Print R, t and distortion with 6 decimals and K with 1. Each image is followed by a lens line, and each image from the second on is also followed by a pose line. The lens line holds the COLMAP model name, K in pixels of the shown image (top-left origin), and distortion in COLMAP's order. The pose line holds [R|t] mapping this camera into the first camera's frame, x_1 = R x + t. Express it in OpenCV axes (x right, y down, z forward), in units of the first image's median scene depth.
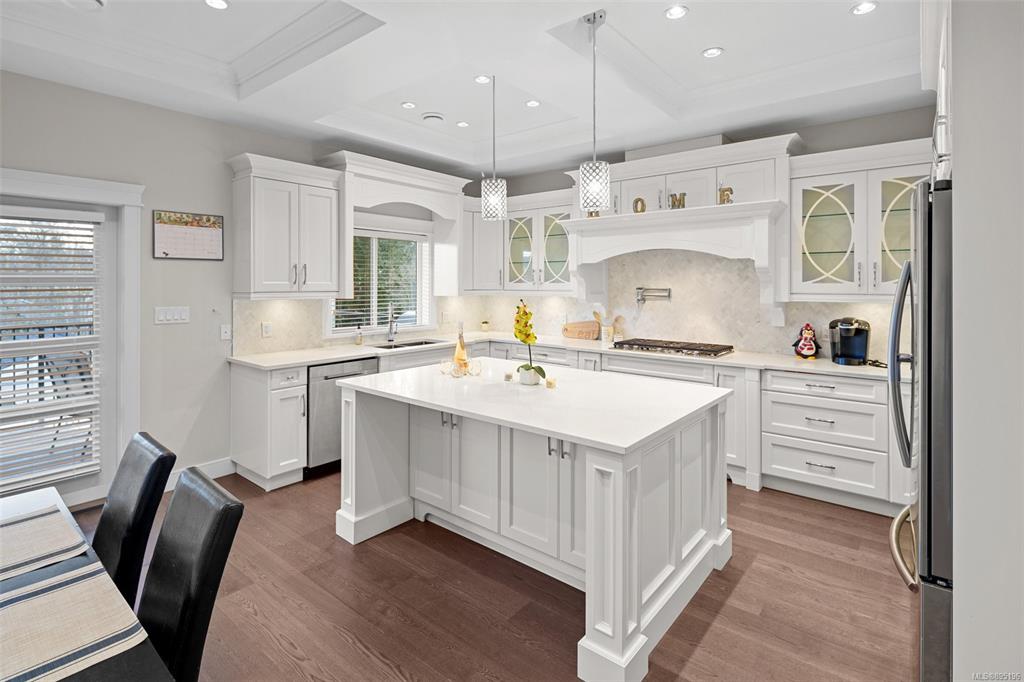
lens RADIAL K [[504.8, 0, 511.9], [0, 504.8, 280.3], [0, 0, 1]] dist [-0.002078, -0.000892]
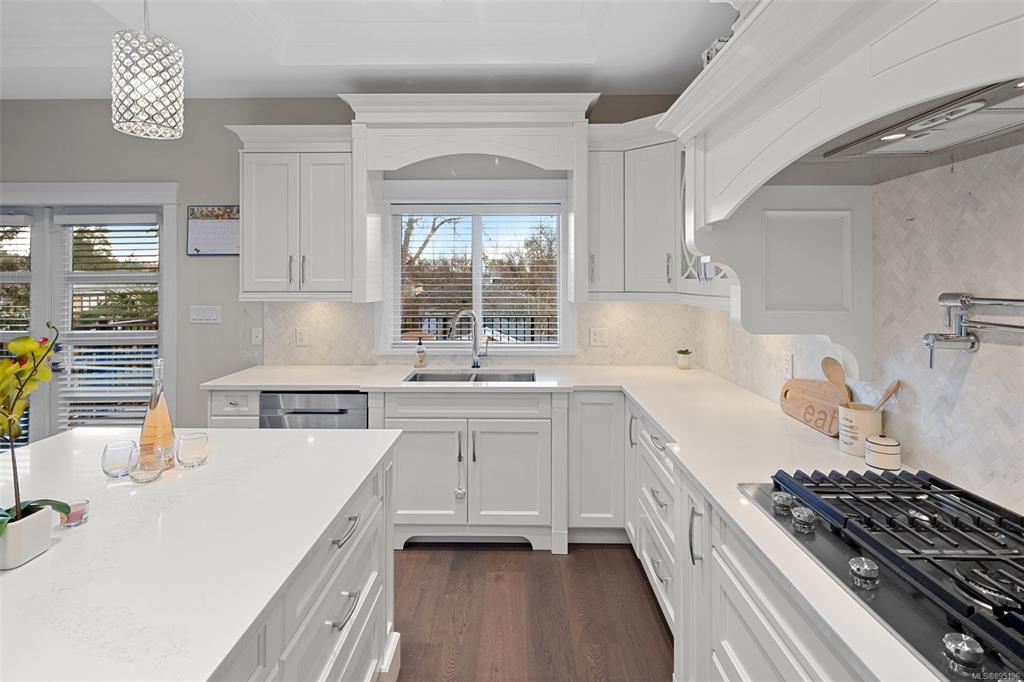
lens RADIAL K [[504.8, 0, 511.9], [0, 504.8, 280.3], [0, 0, 1]] dist [-0.002078, -0.000892]
pose [[0.624498, -0.004258, -0.781015, 0.359430], [0.005493, 0.999984, -0.001060, 0.007326], [0.781007, -0.003628, 0.624512, 0.714291]]
